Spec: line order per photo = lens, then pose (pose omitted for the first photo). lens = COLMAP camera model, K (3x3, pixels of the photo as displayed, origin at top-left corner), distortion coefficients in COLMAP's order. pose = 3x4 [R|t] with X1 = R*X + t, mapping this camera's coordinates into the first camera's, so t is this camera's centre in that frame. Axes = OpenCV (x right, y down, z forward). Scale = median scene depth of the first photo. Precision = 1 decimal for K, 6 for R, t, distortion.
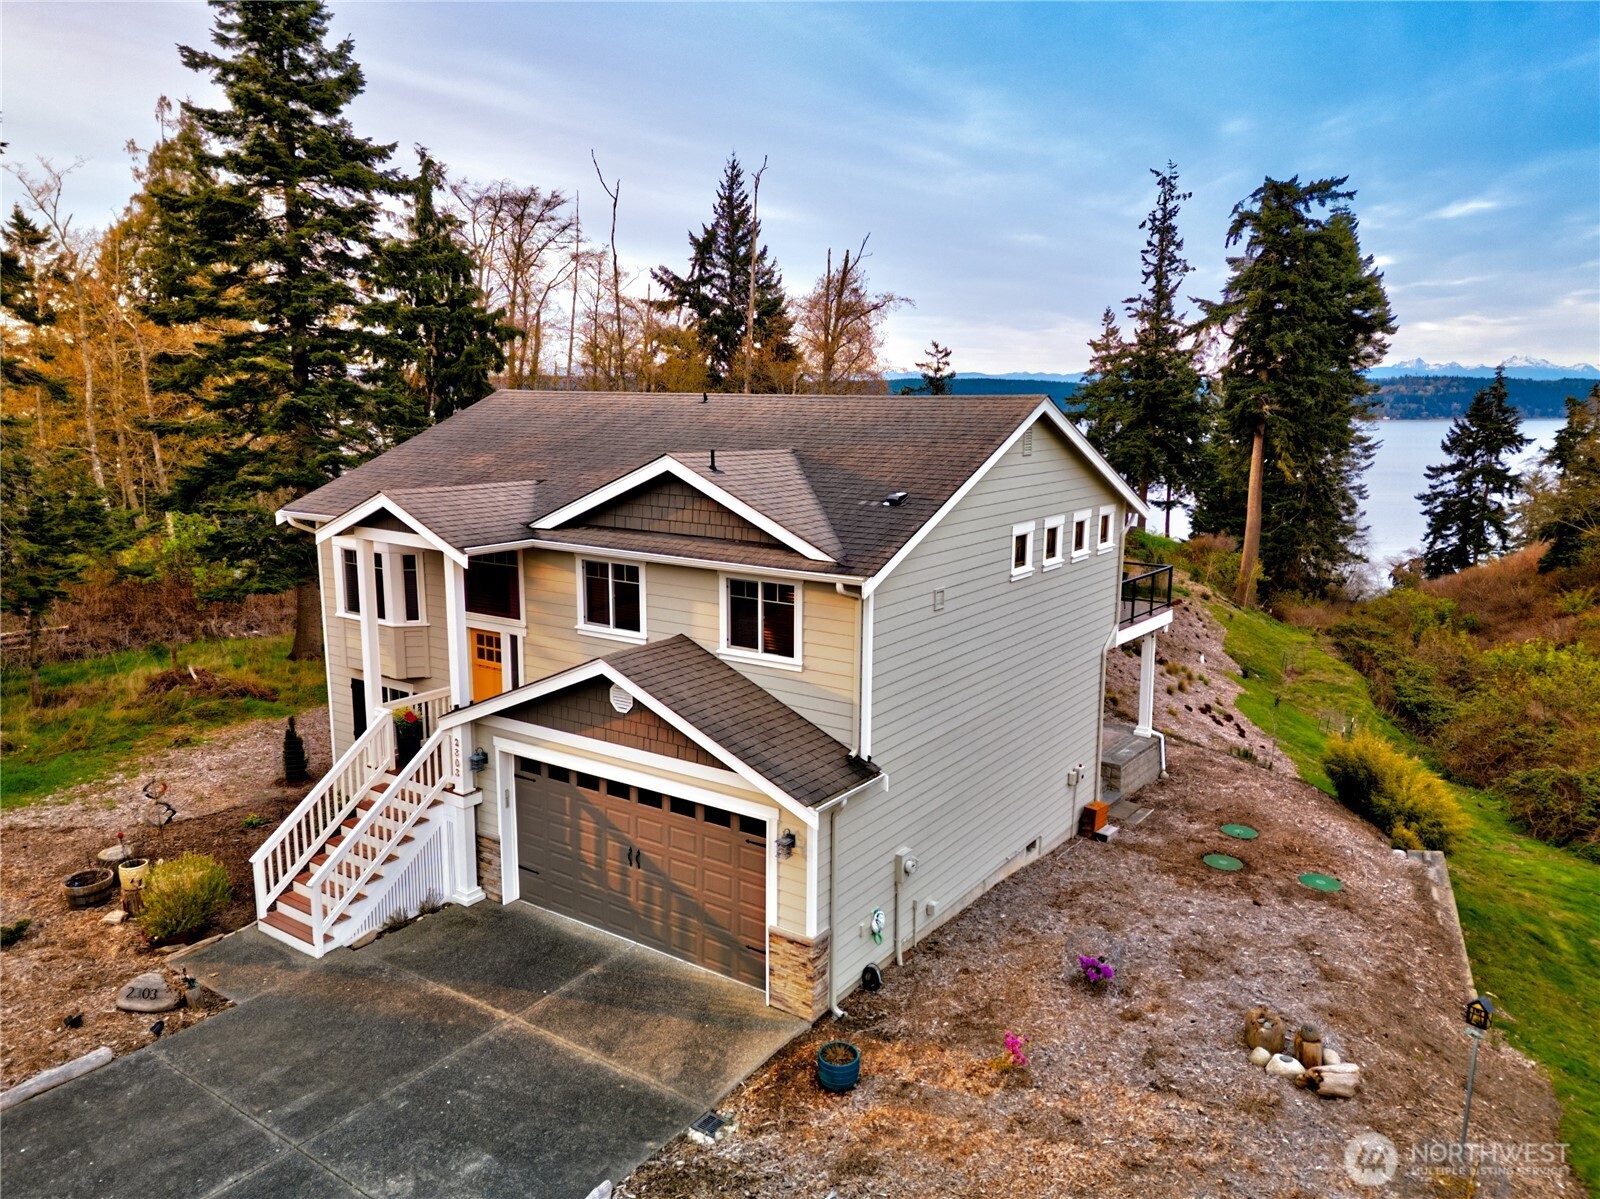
lens RADIAL K [[1122.9, 0, 800.0], [0, 1122.9, 599.5], [0, 0, 1]] dist [0.070822, -0.053516]
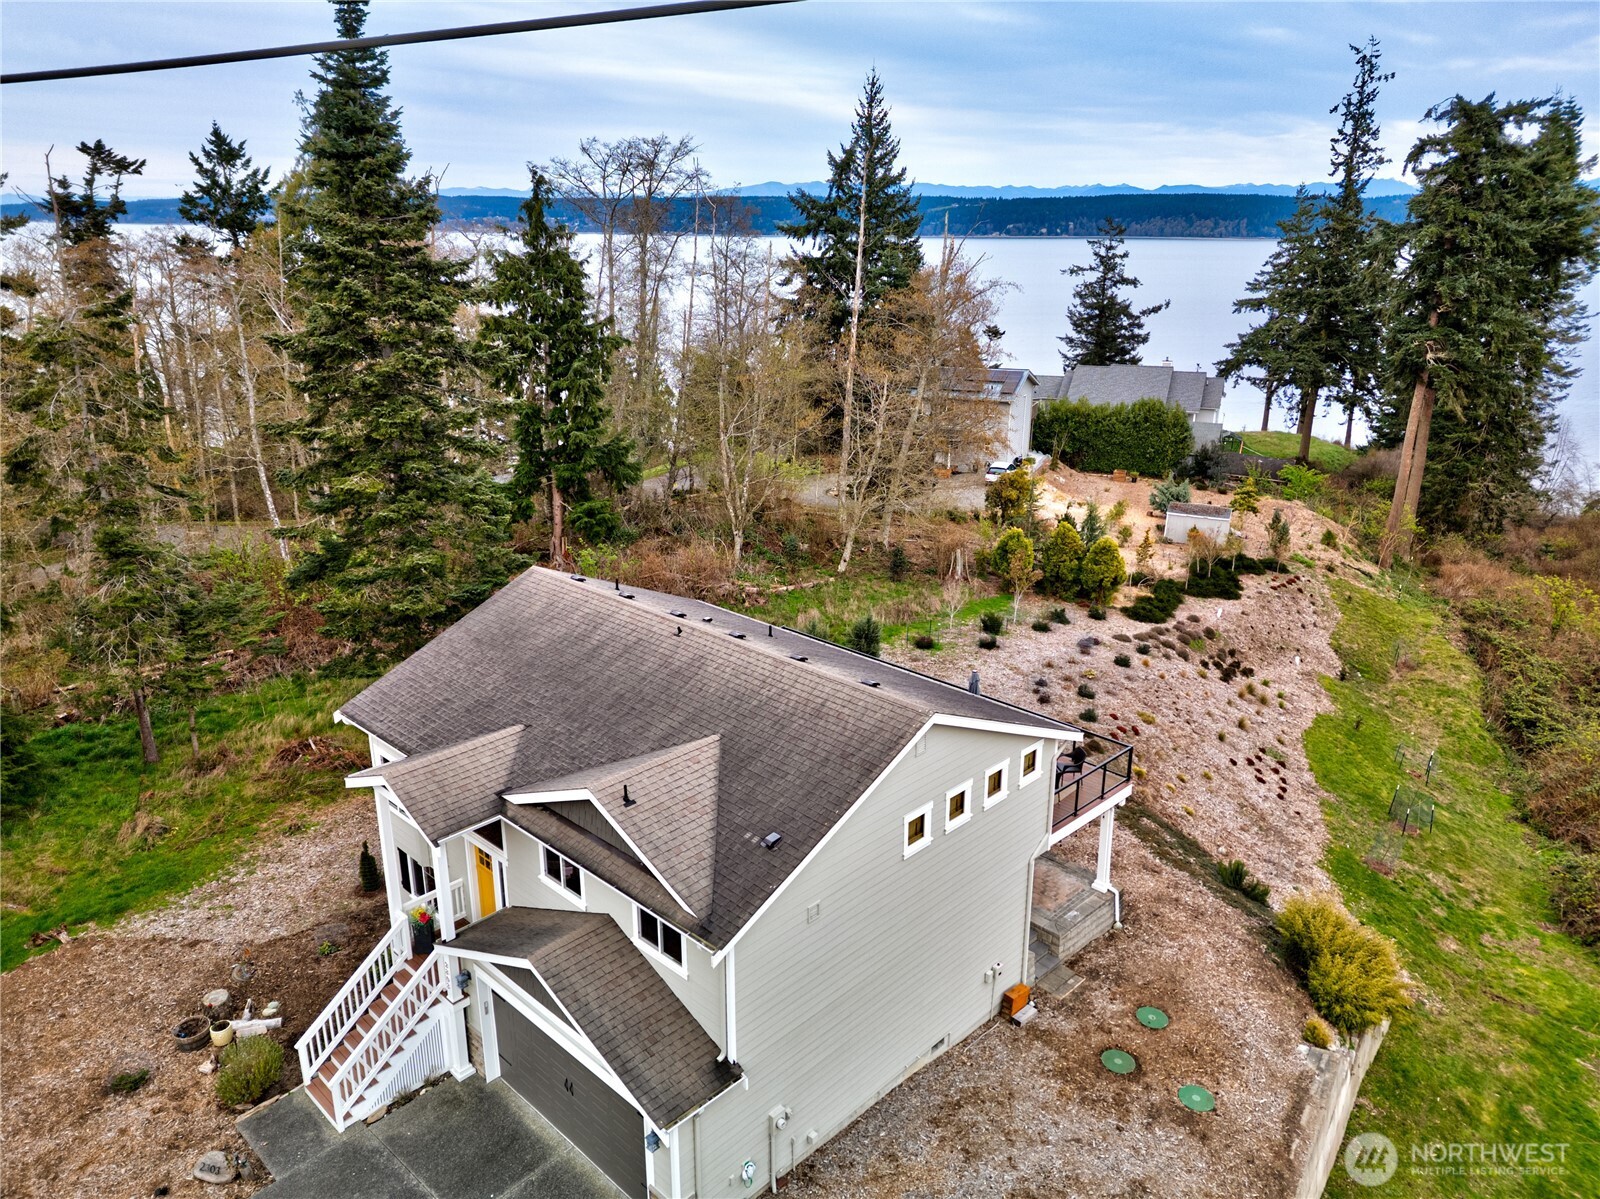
lens RADIAL K [[1122.9, 0, 800.0], [0, 1122.9, 599.5], [0, 0, 1]] dist [0.070822, -0.053516]
pose [[0.987091, 0.045516, -0.153554, 0.090133], [-0.022642, 0.988796, 0.147545, -0.162896], [0.158549, -0.142164, 0.977063, -0.039701]]
